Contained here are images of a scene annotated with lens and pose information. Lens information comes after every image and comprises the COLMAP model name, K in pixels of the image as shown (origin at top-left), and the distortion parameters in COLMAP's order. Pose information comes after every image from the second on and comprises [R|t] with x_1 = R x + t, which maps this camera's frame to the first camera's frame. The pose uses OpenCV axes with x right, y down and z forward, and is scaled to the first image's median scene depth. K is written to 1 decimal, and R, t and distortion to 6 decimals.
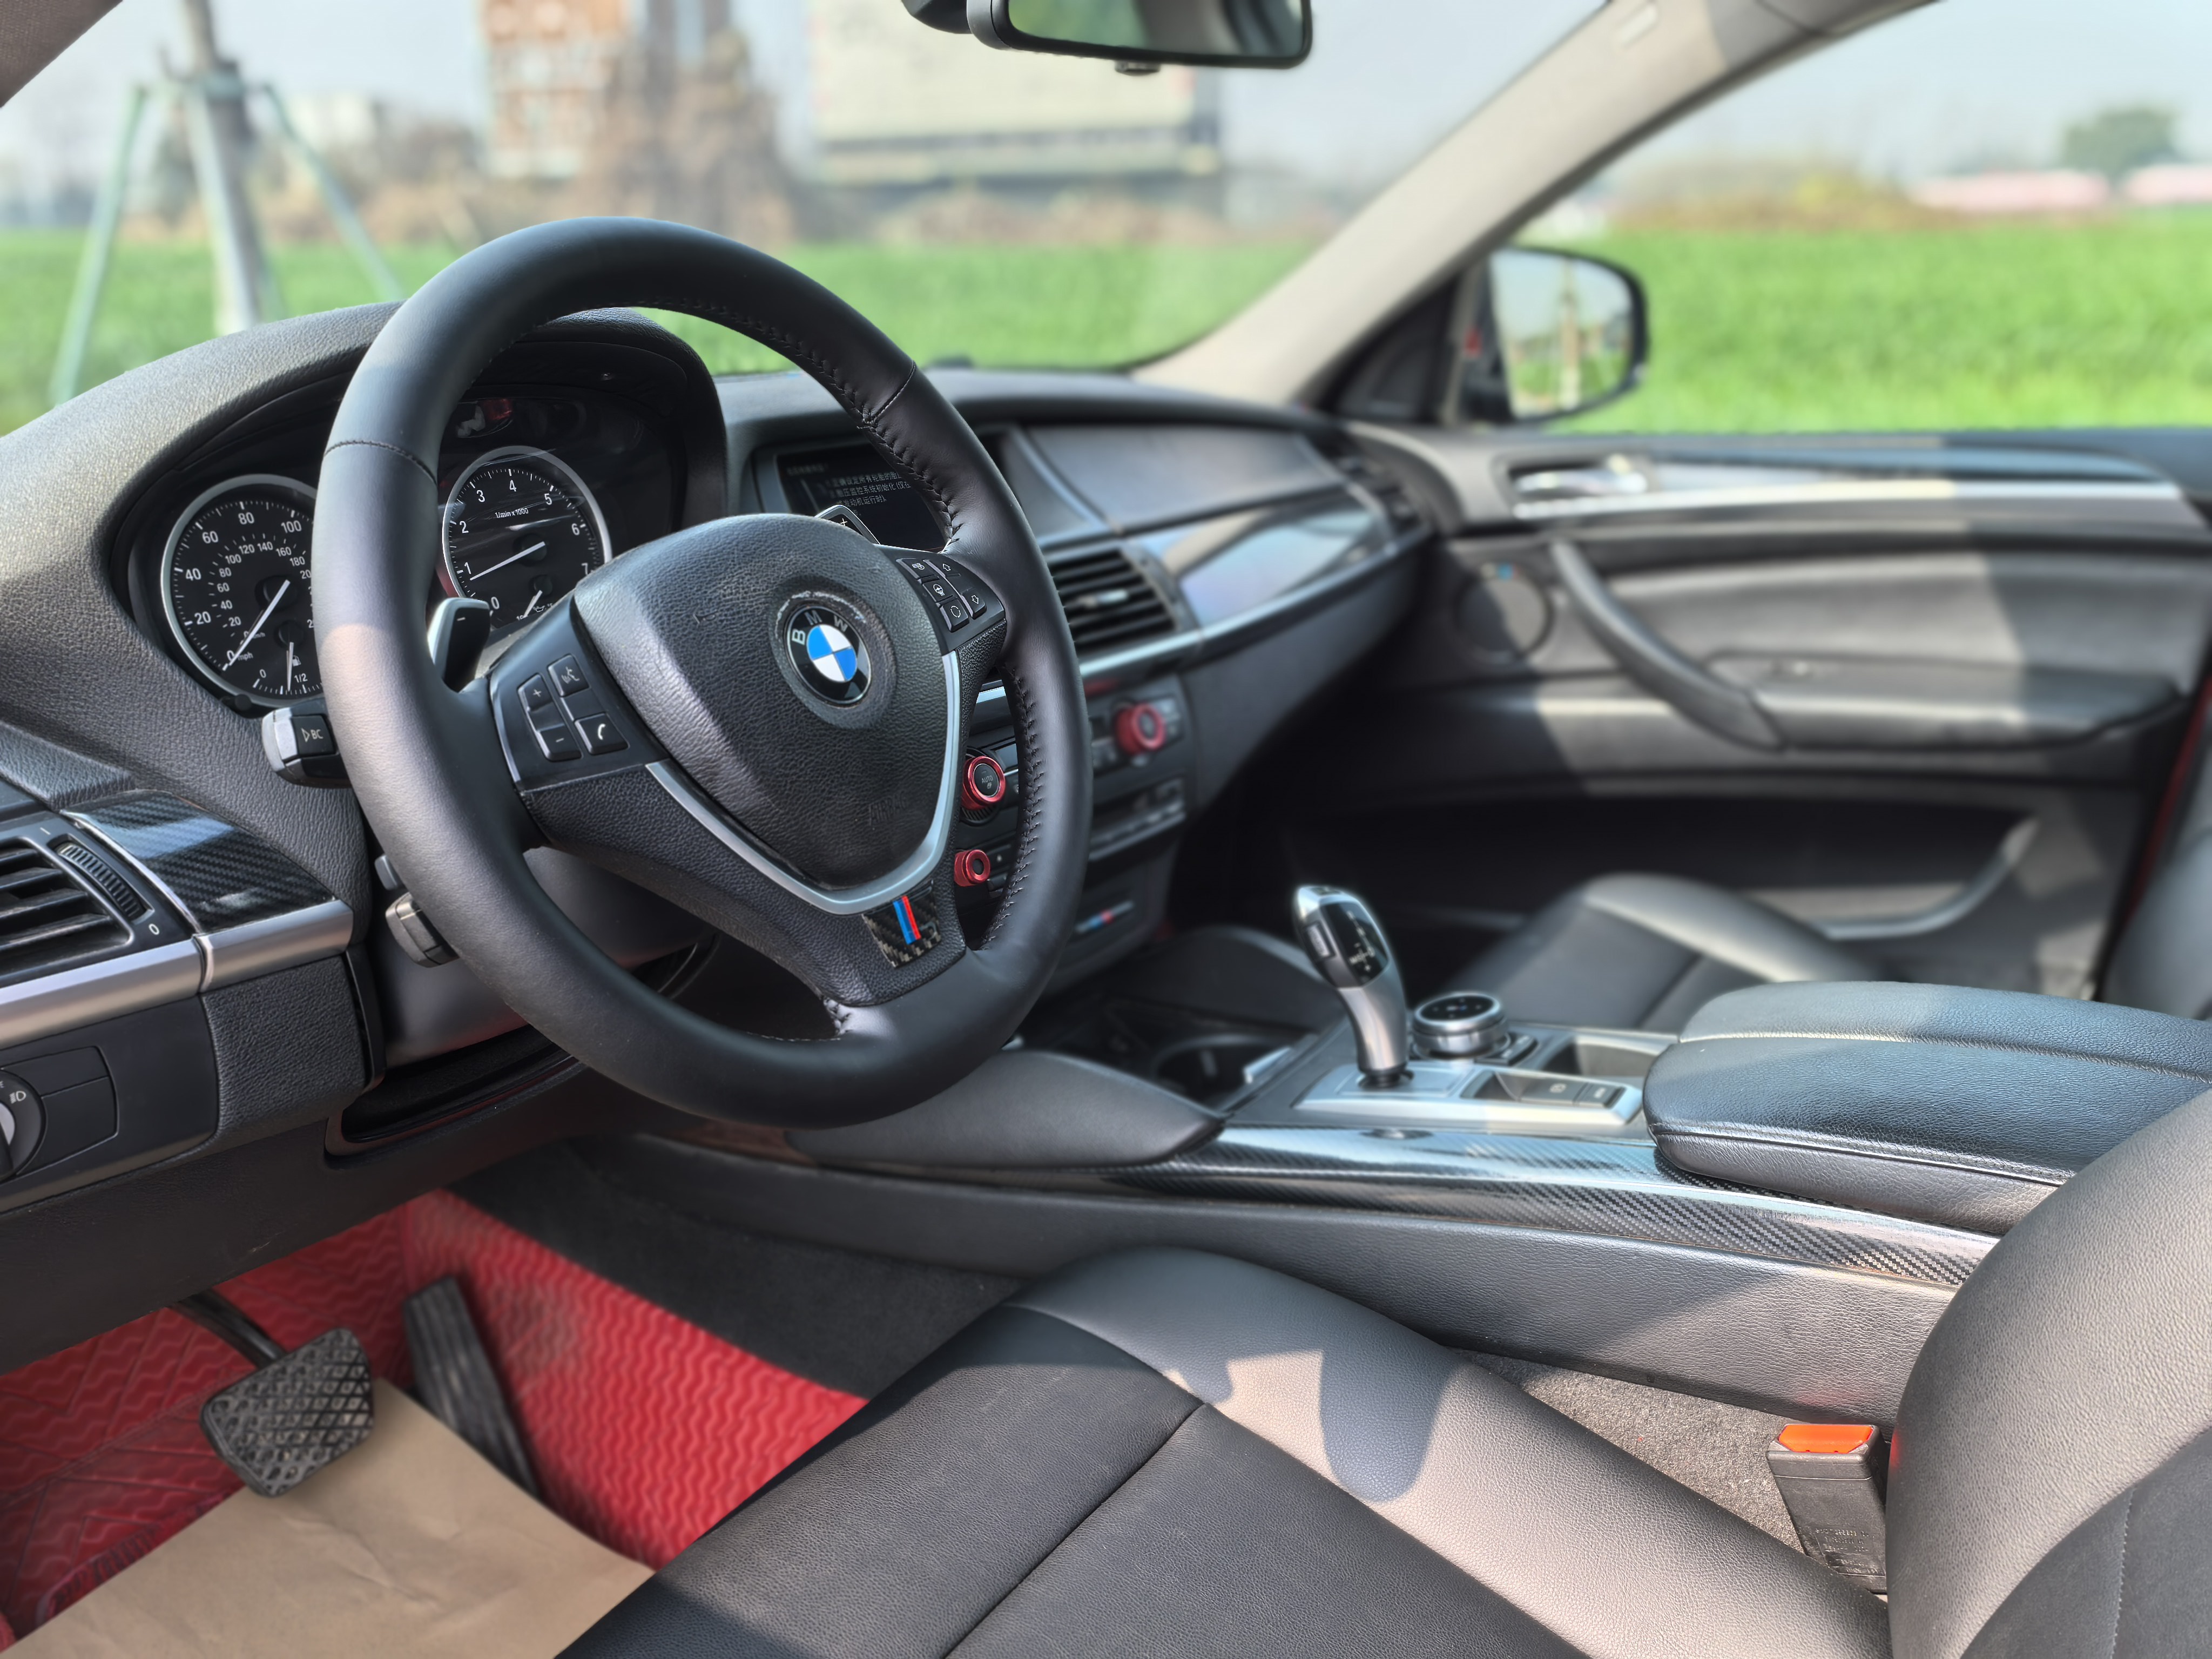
lens RADIAL K [[1803.4, 0, 1106.0], [0, 1803.4, 829.5], [0, 0, 1]] dist [0.102316, -0.210441]
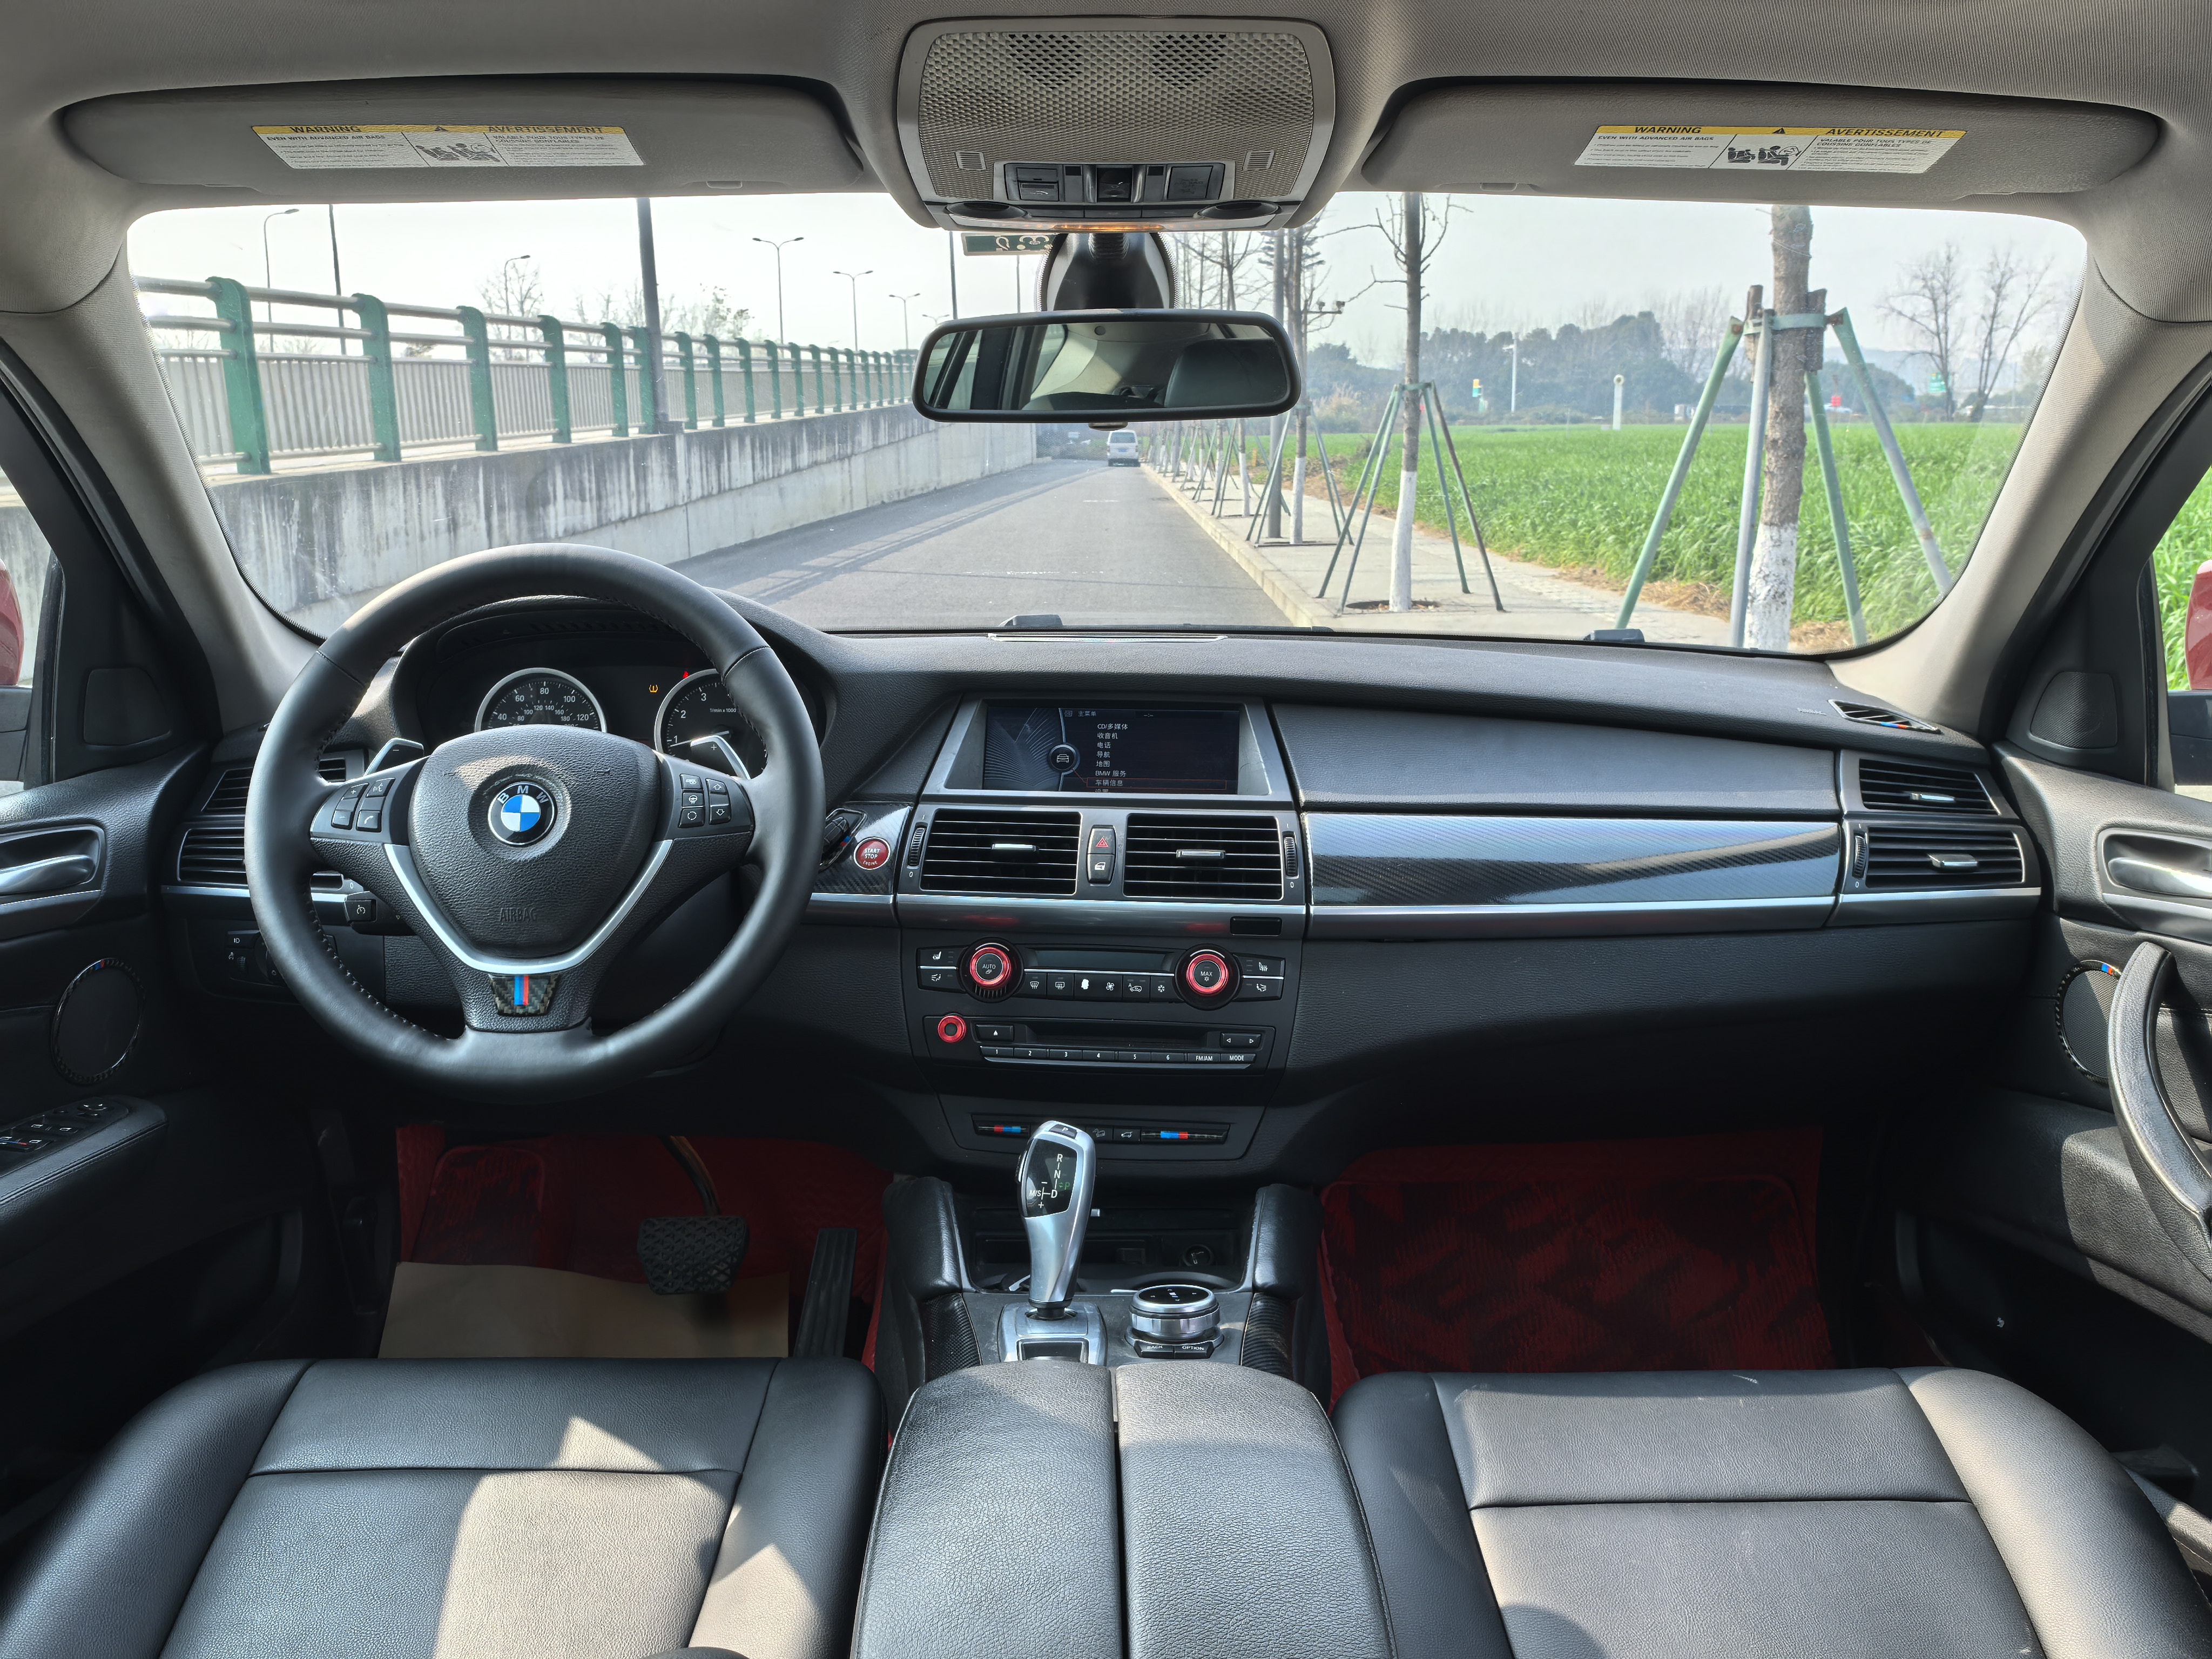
lens RADIAL K [[1803.4, 0, 1106.0], [0, 1803.4, 829.5], [0, 0, 1]] dist [0.102316, -0.210441]
pose [[0.551044, 0.185371, -0.813626, 0.931782], [-0.259675, 0.964697, 0.043920, -0.186789], [0.793044, 0.187077, 0.579727, 0.307237]]
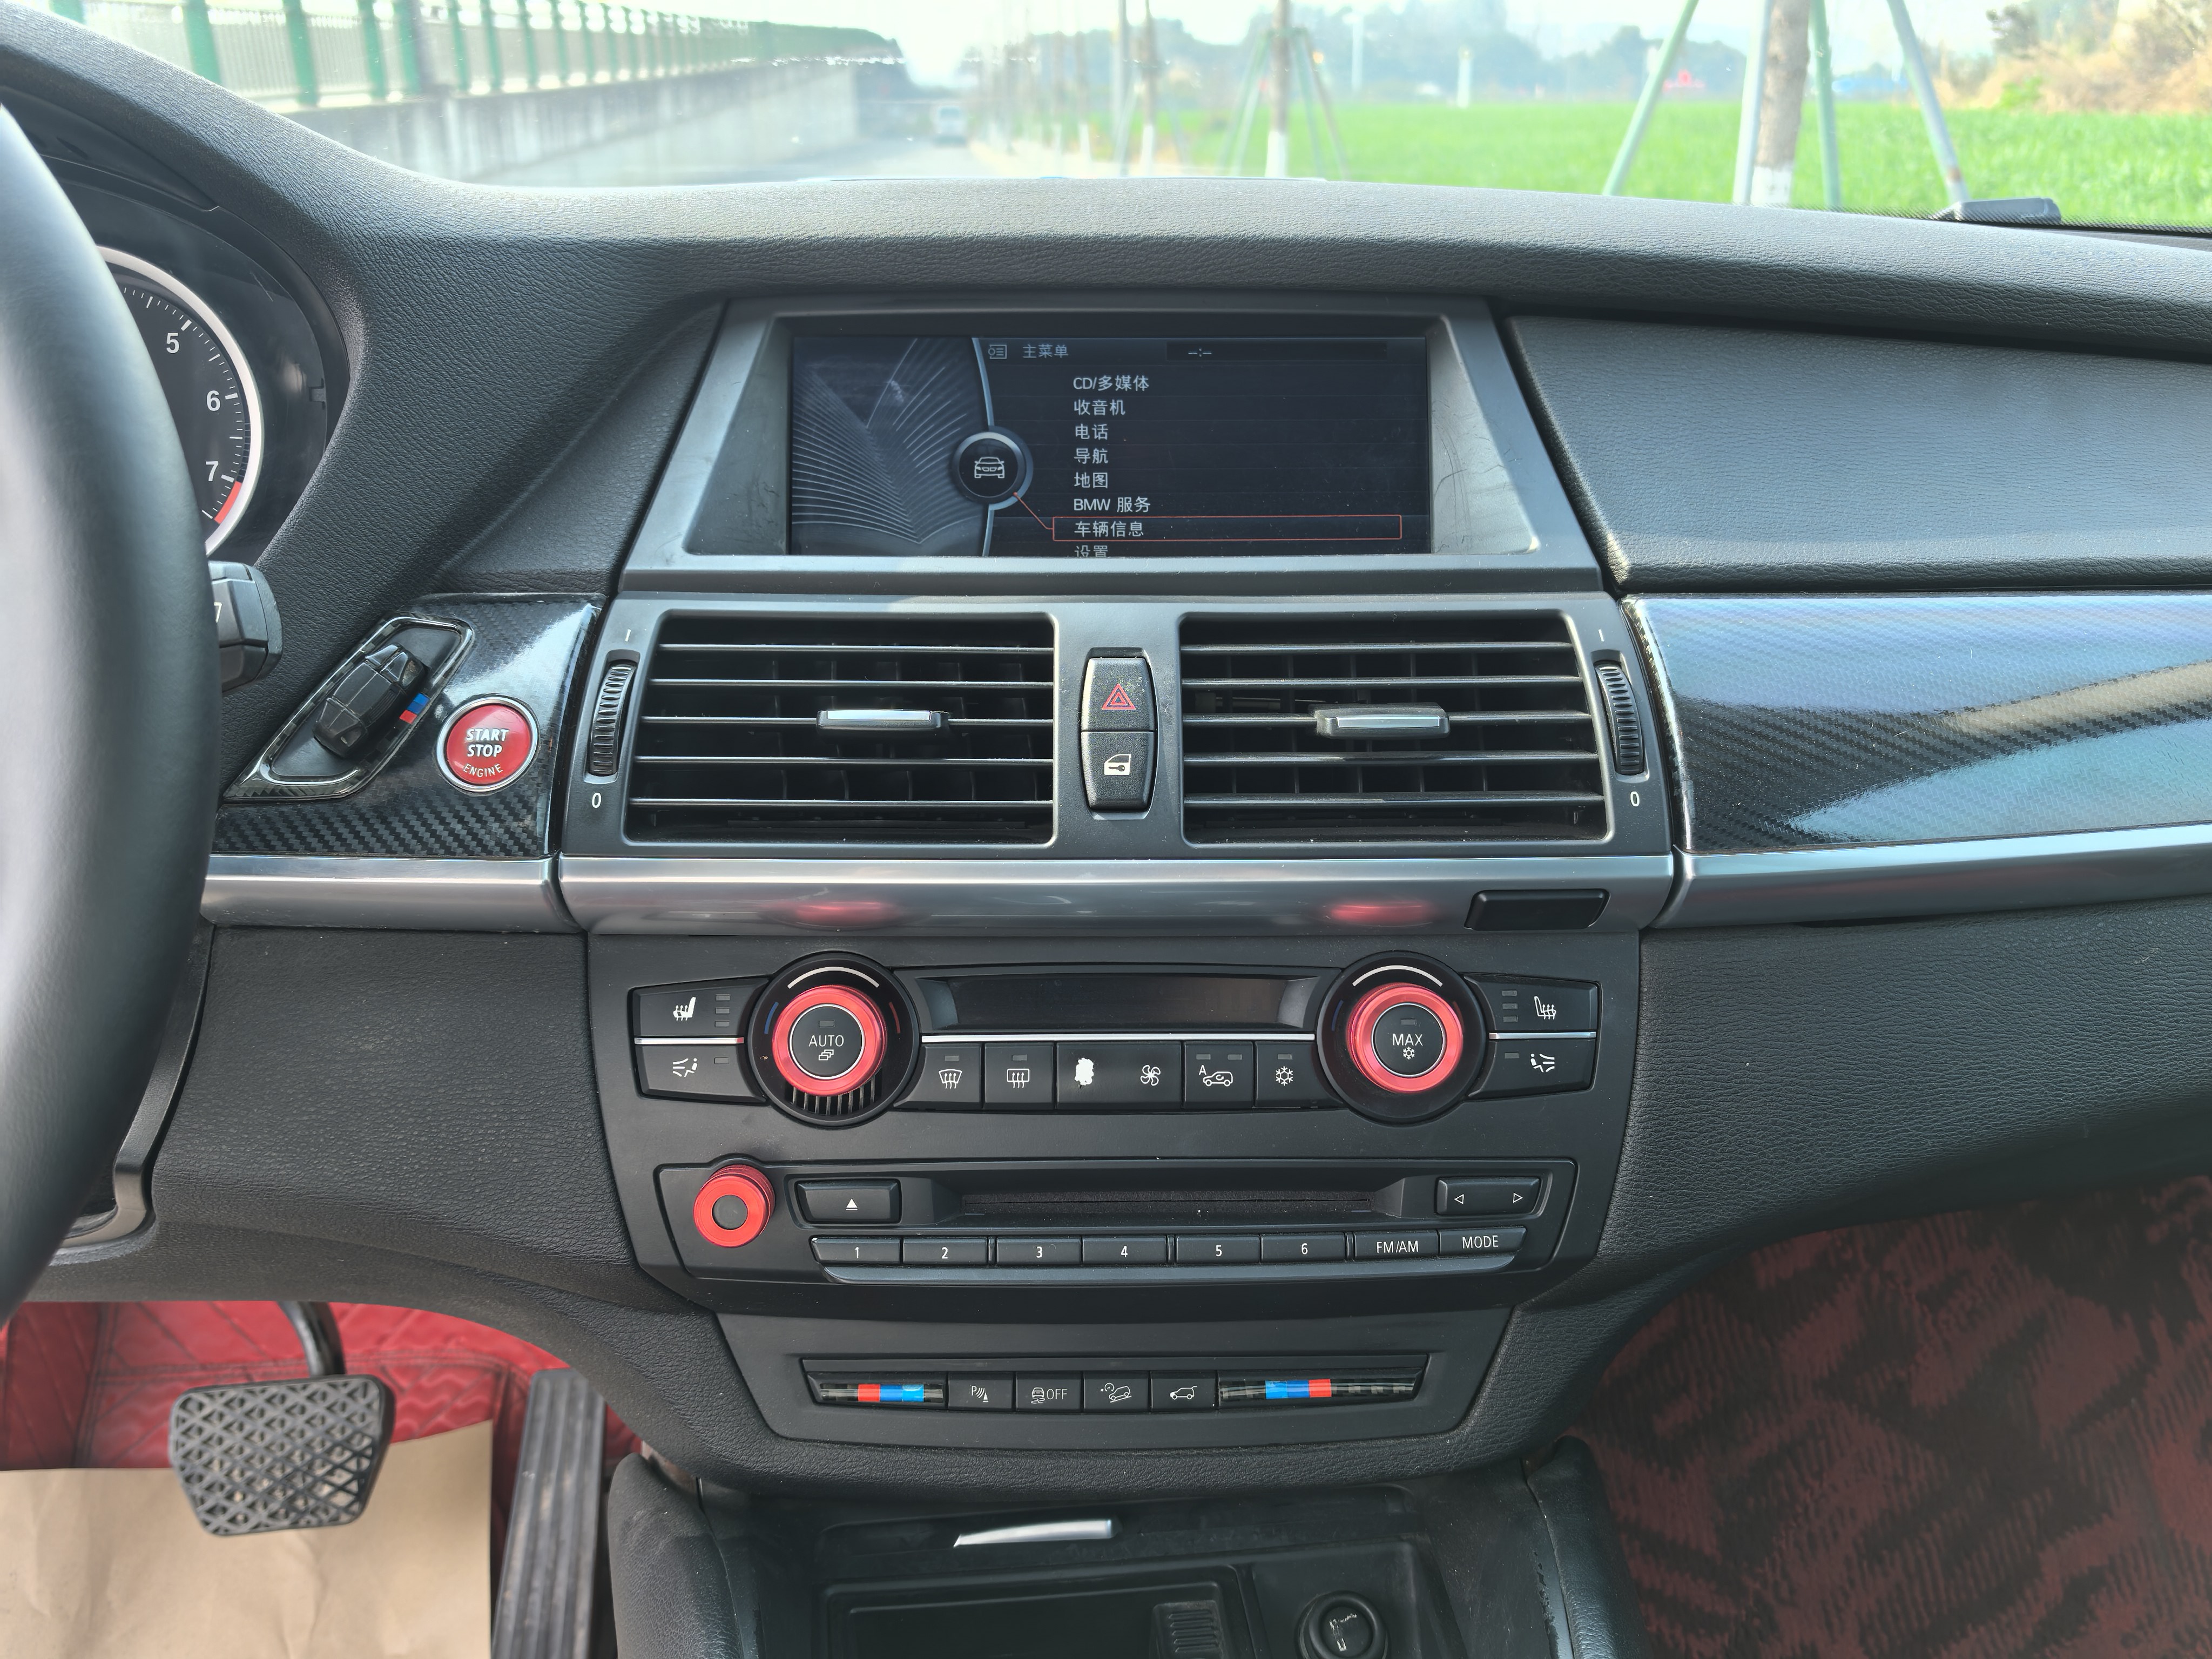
lens RADIAL K [[1803.4, 0, 1106.0], [0, 1803.4, 829.5], [0, 0, 1]] dist [0.102316, -0.210441]
pose [[0.622051, 0.289457, -0.727508, 0.288144], [-0.239032, 0.955004, 0.175589, -0.171497], [0.745598, 0.064673, 0.663250, 0.706372]]
